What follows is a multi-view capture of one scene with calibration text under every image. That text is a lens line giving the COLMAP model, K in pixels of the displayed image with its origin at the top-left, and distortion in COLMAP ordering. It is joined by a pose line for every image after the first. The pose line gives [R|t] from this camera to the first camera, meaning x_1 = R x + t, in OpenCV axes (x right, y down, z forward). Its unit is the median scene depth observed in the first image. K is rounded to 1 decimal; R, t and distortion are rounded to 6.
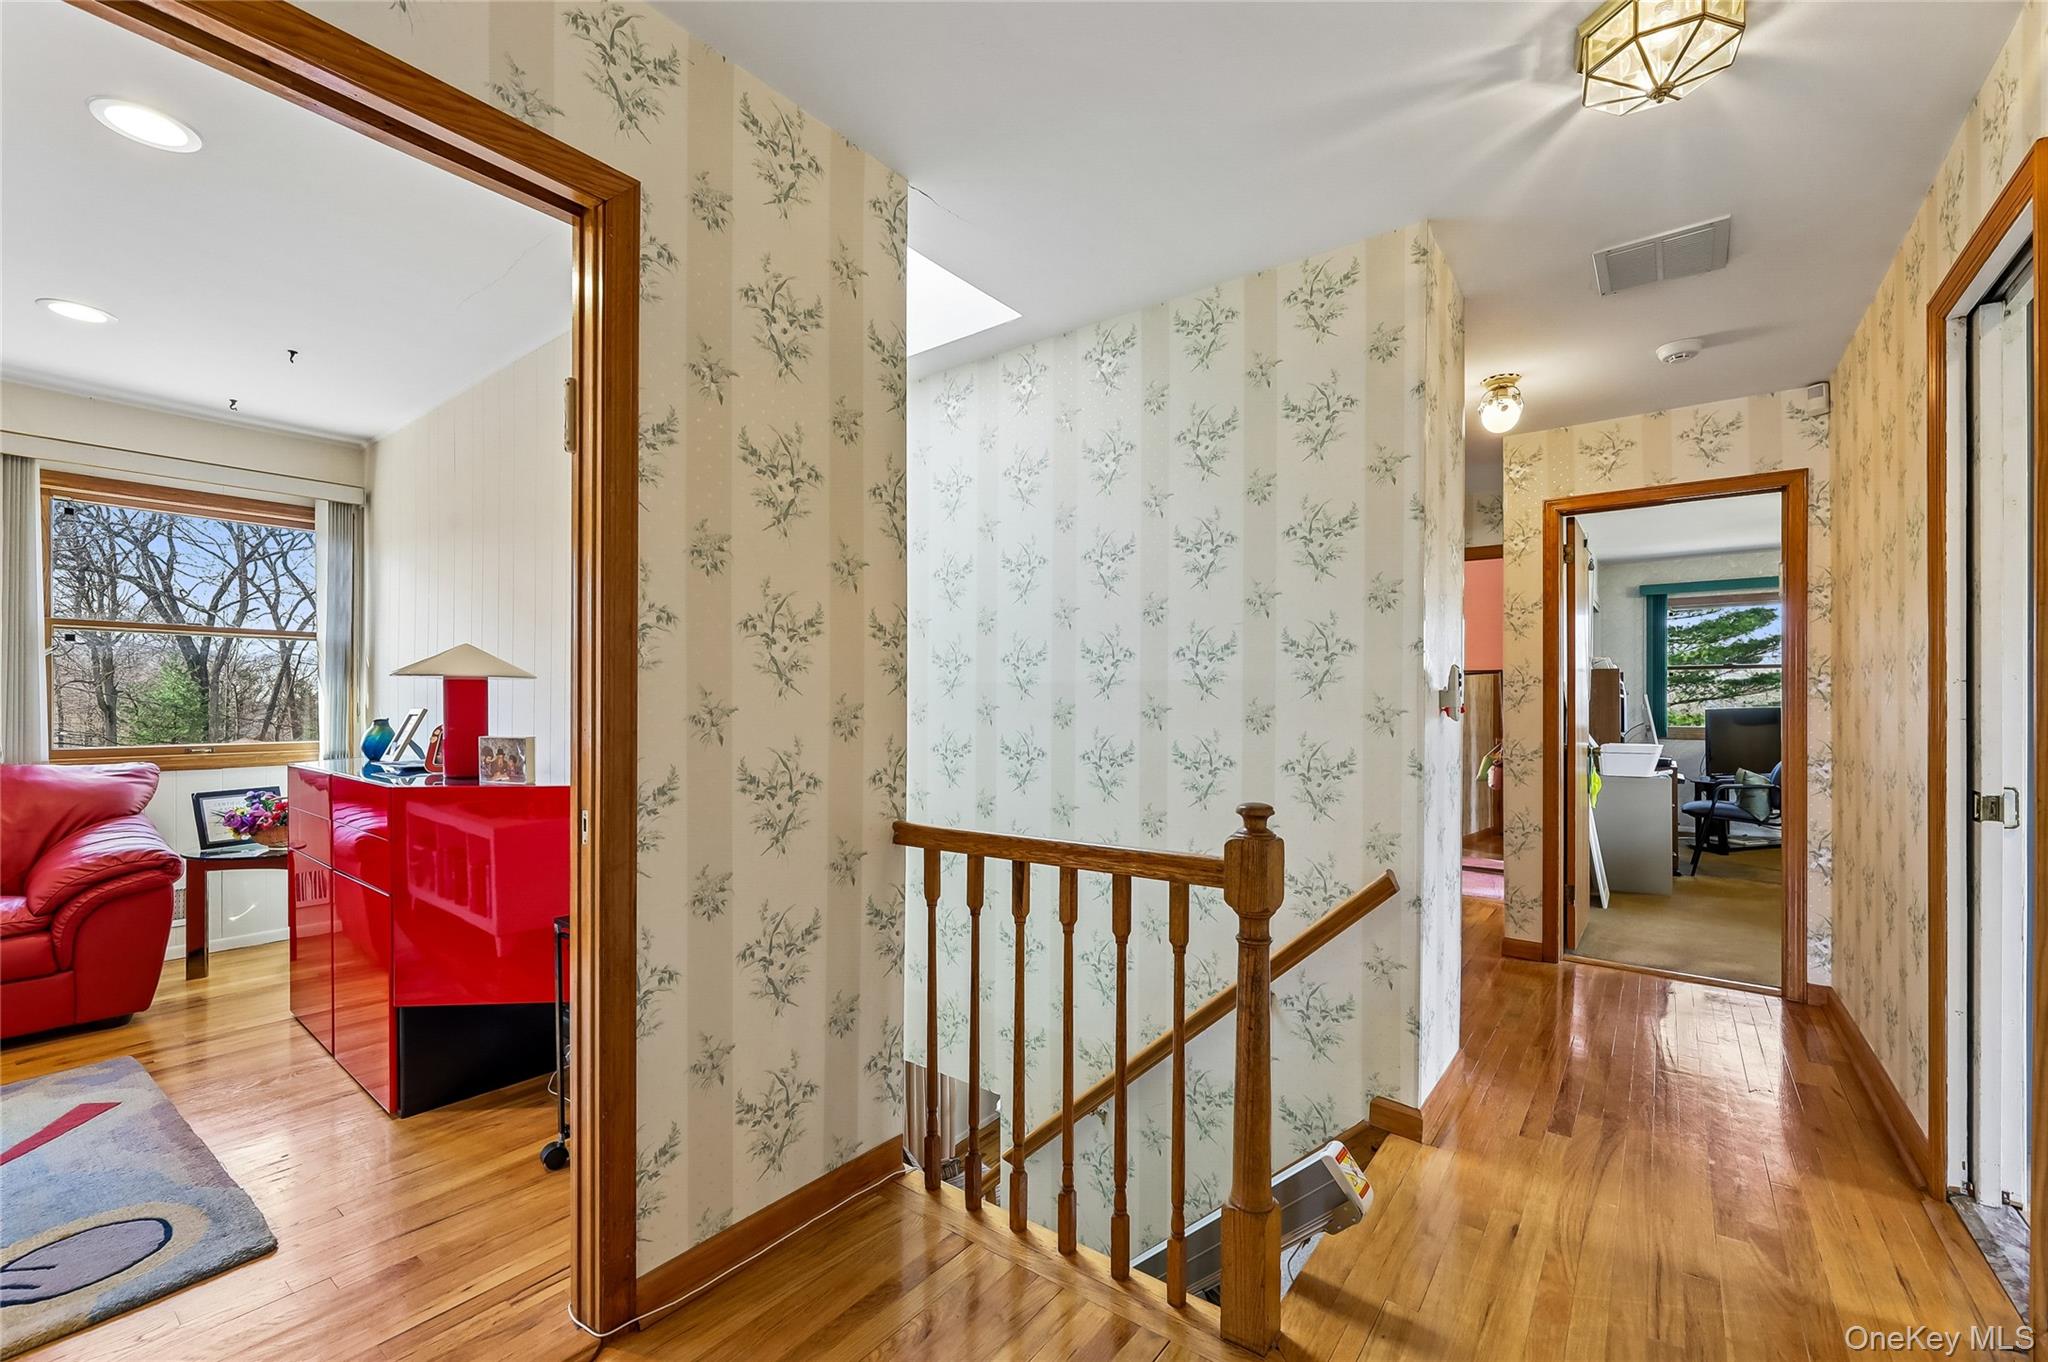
lens RADIAL K [[838.7, 0, 1018.2], [0, 838.7, 707.6], [0, 0, 1]] dist [-0.001618, -0.001223]
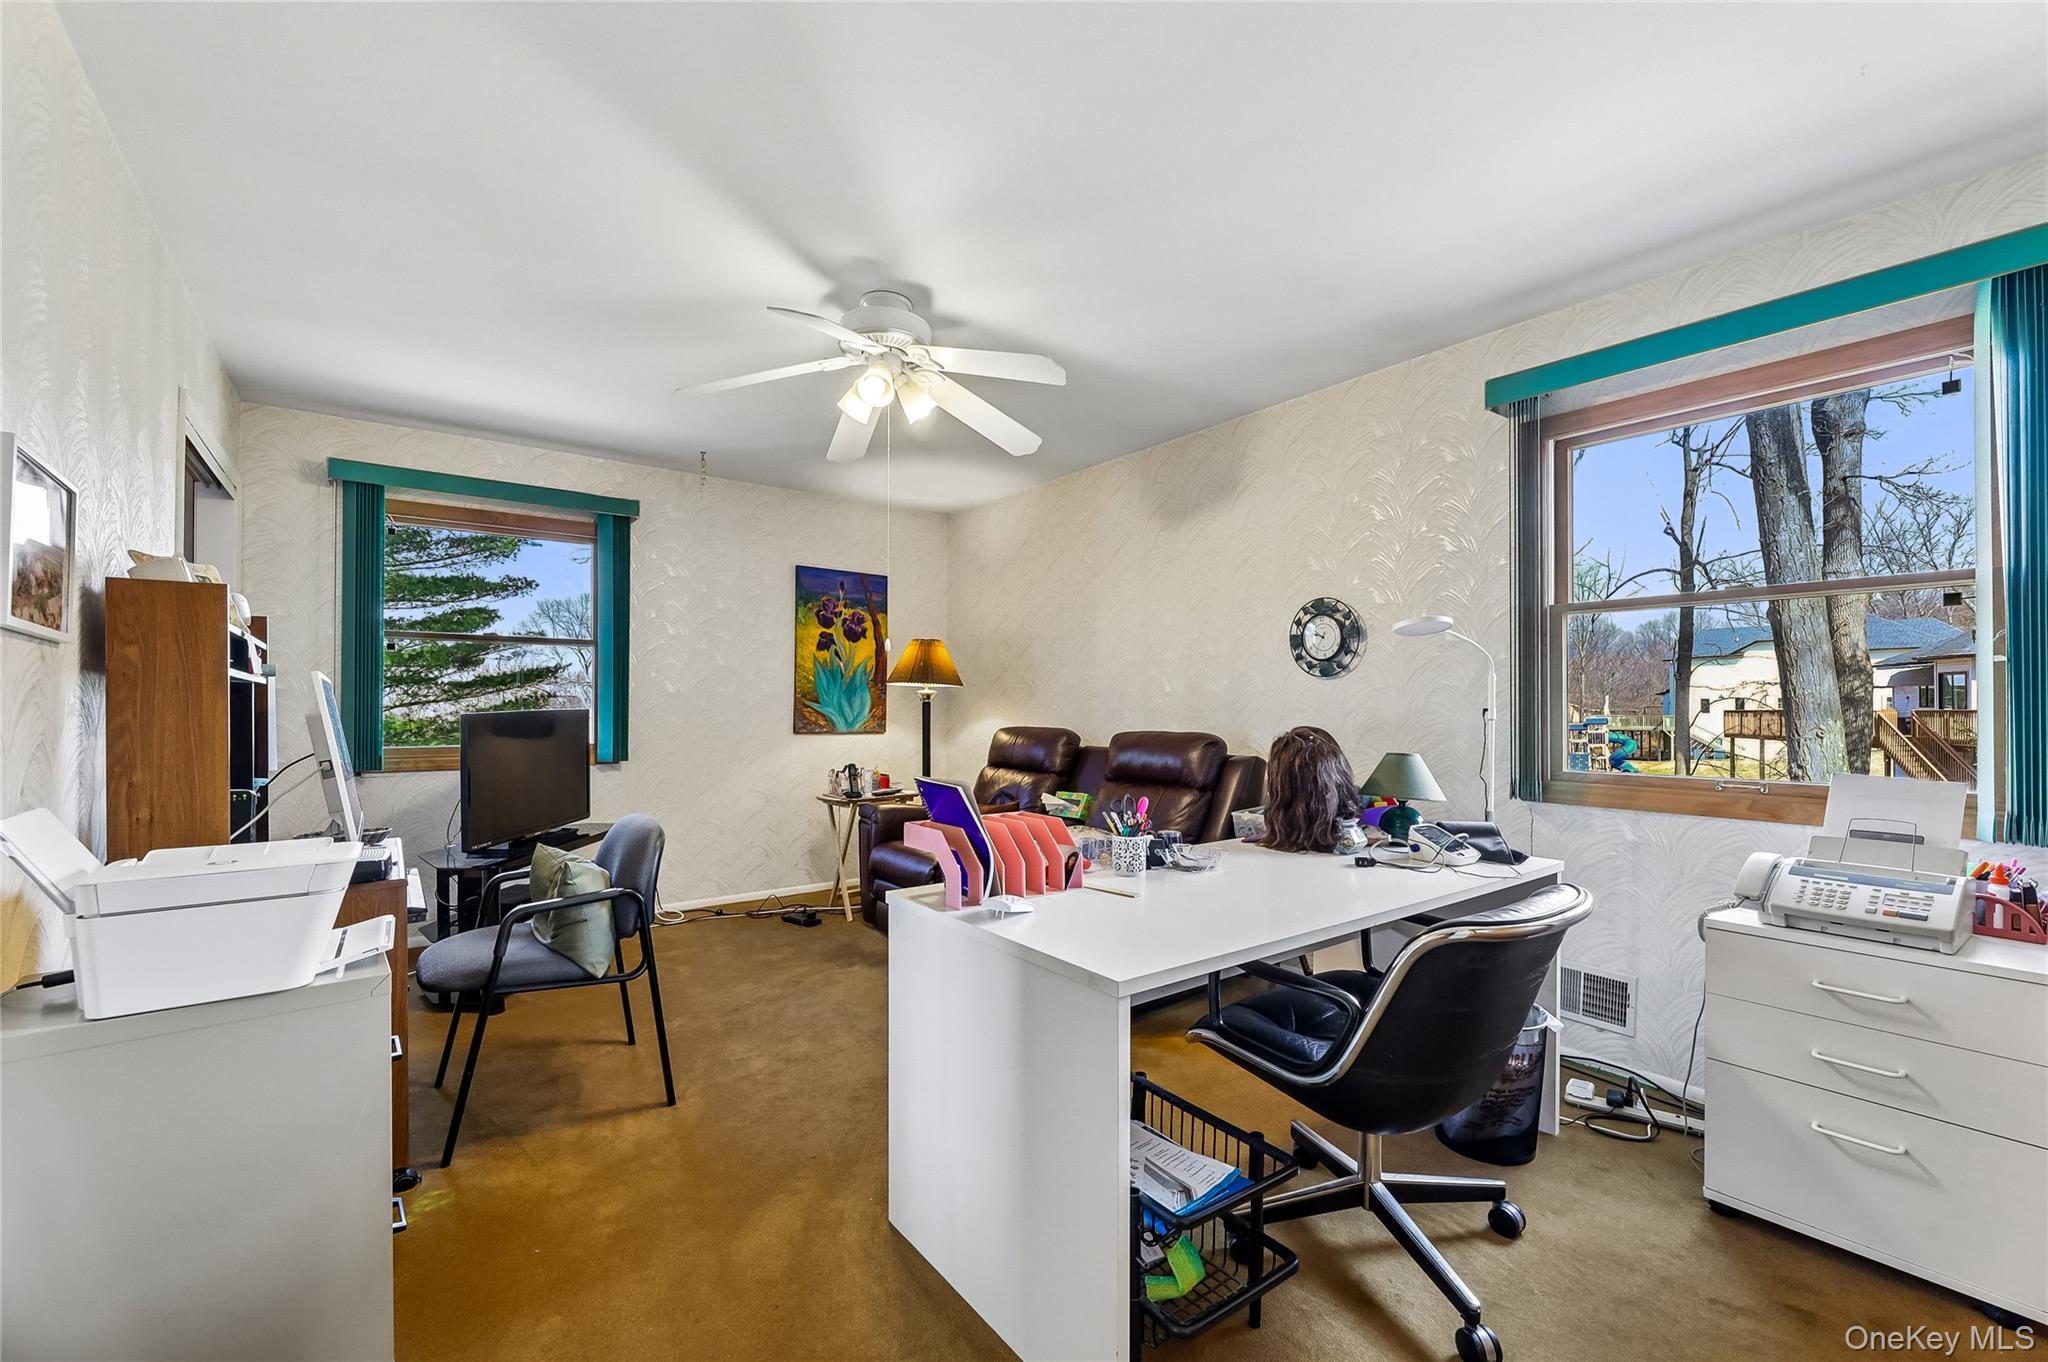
lens RADIAL K [[838.7, 0, 1038.7], [0, 838.7, 690.6], [0, 0, 1]] dist [-0.001618, -0.001223]
pose [[0.246780, 0.019155, 0.968882, 0.114494], [0.003182, 0.999783, -0.020576, -0.001762], [-0.969066, 0.008160, 0.246665, 0.147983]]
